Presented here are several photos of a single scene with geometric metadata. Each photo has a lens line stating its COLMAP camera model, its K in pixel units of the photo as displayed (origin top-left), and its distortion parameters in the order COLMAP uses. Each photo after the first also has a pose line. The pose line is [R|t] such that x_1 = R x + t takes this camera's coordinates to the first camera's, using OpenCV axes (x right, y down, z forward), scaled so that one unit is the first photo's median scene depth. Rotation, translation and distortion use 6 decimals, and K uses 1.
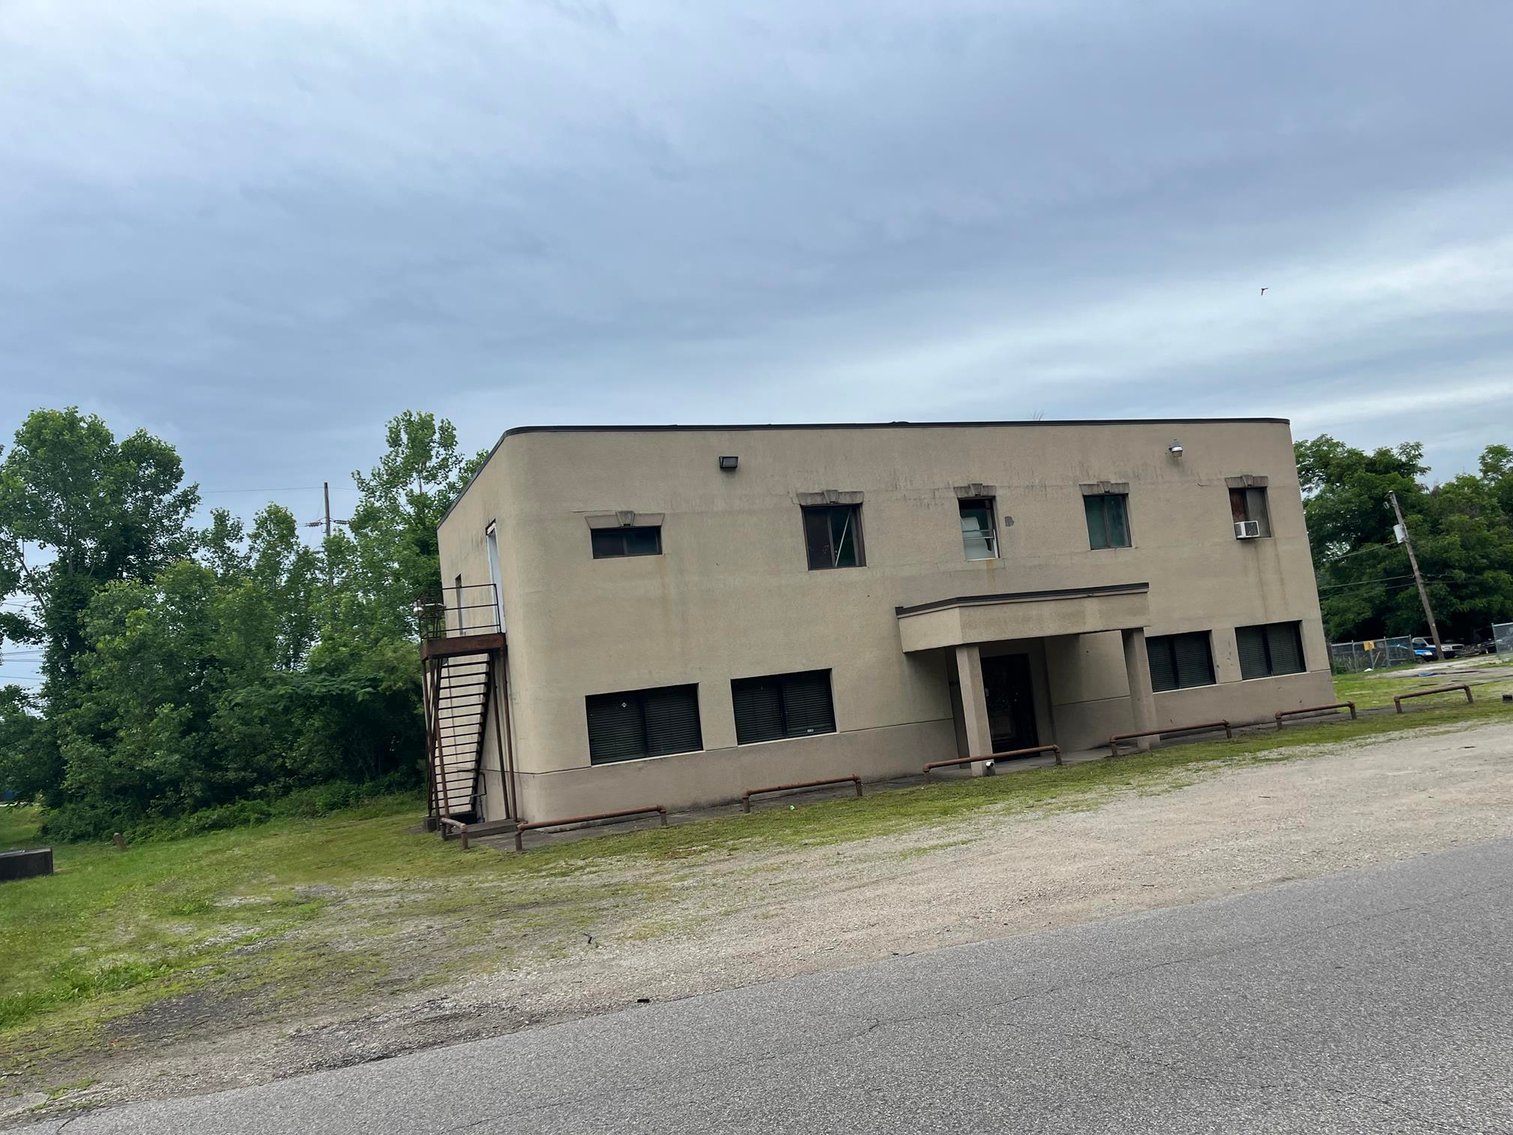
lens RADIAL K [[1139.2, 0, 743.4], [0, 1139.2, 581.0], [0, 0, 1]] dist [0.051621, -0.036963]
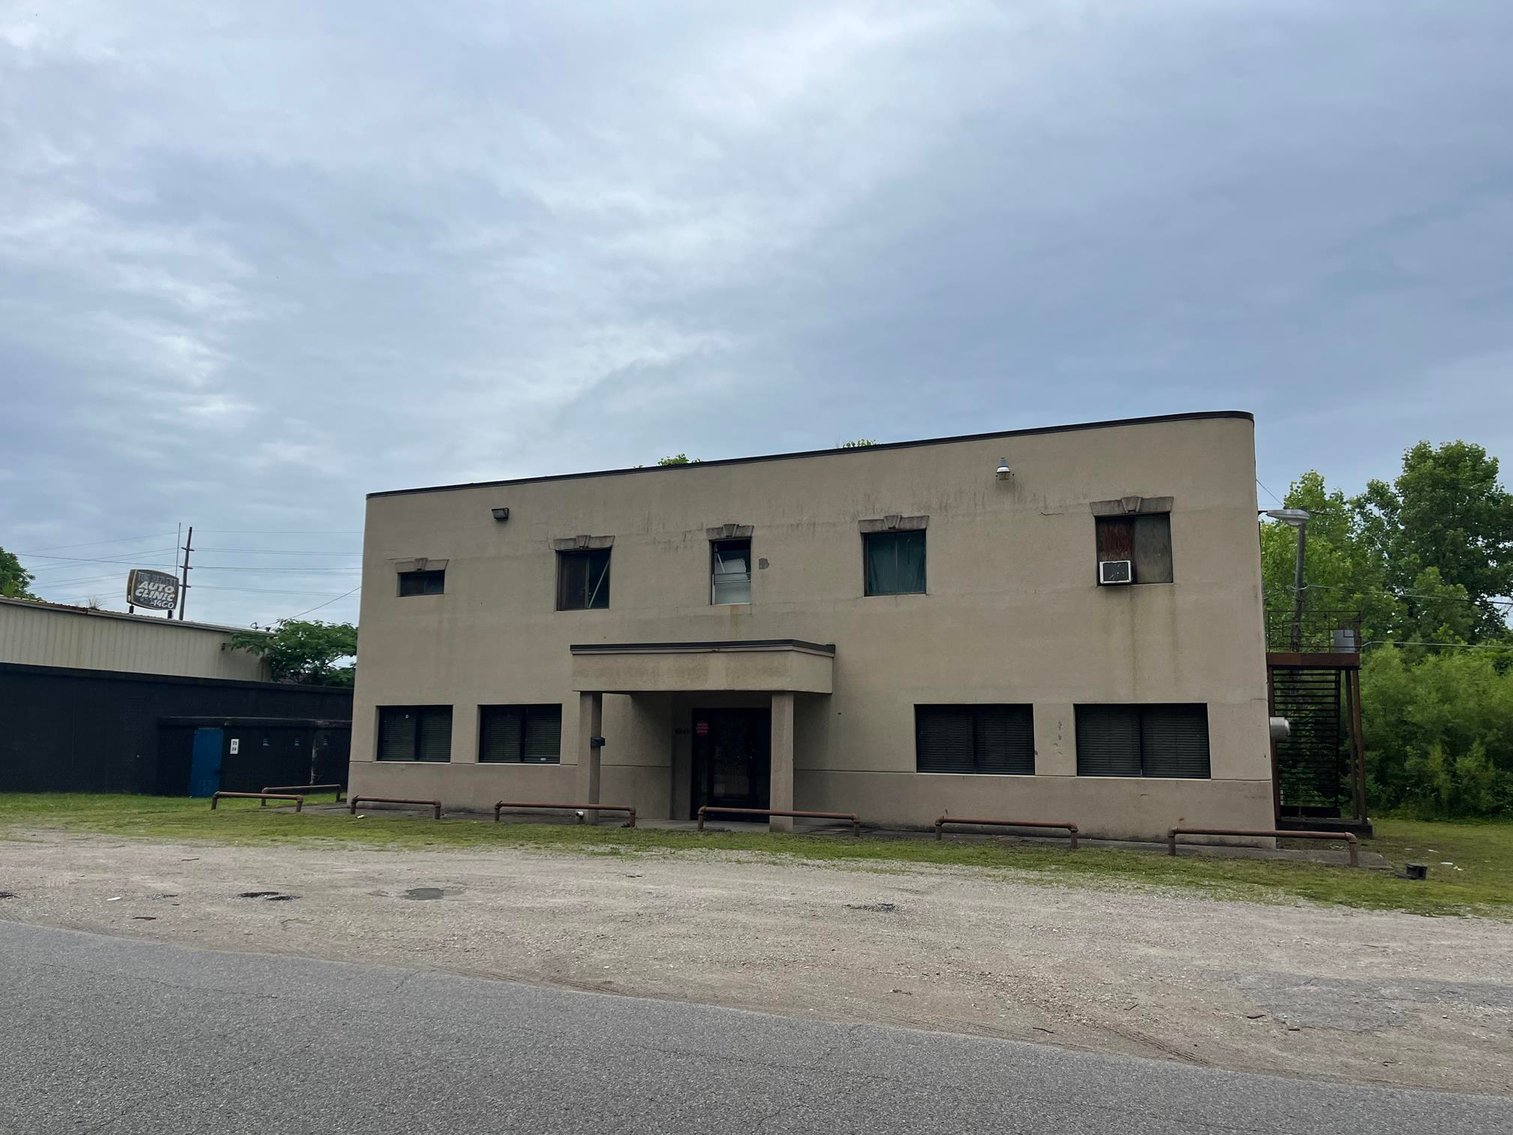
lens RADIAL K [[1139.2, 0, 743.7], [0, 1139.2, 561.8], [0, 0, 1]] dist [0.051621, -0.036963]
pose [[0.681686, 0.013567, -0.731519, 0.886978], [-0.007415, 0.999905, 0.011635, -0.063825], [0.731607, -0.002507, 0.681722, 0.357556]]
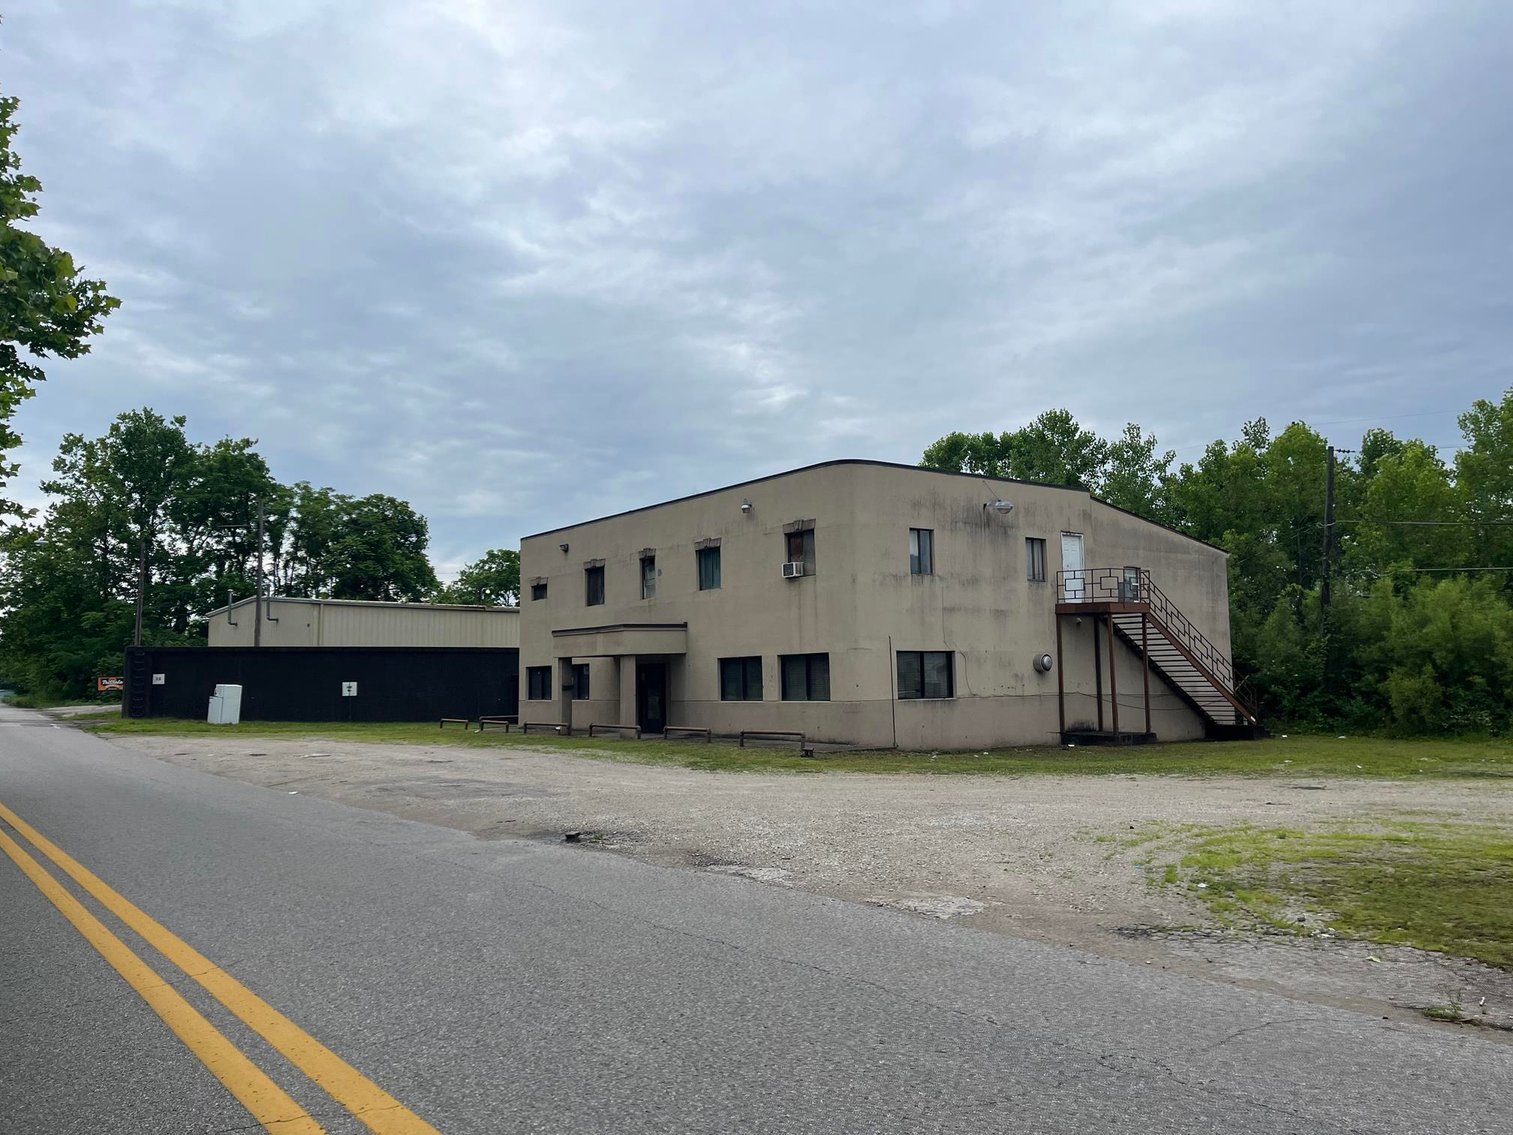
lens RADIAL K [[1139.2, 0, 744.2], [0, 1139.2, 566.4], [0, 0, 1]] dist [0.051621, -0.036963]
pose [[0.240130, 0.016375, -0.970603, 1.659170], [0.102174, 0.993878, 0.042046, -0.109332], [0.965349, -0.109267, 0.236987, 0.752984]]
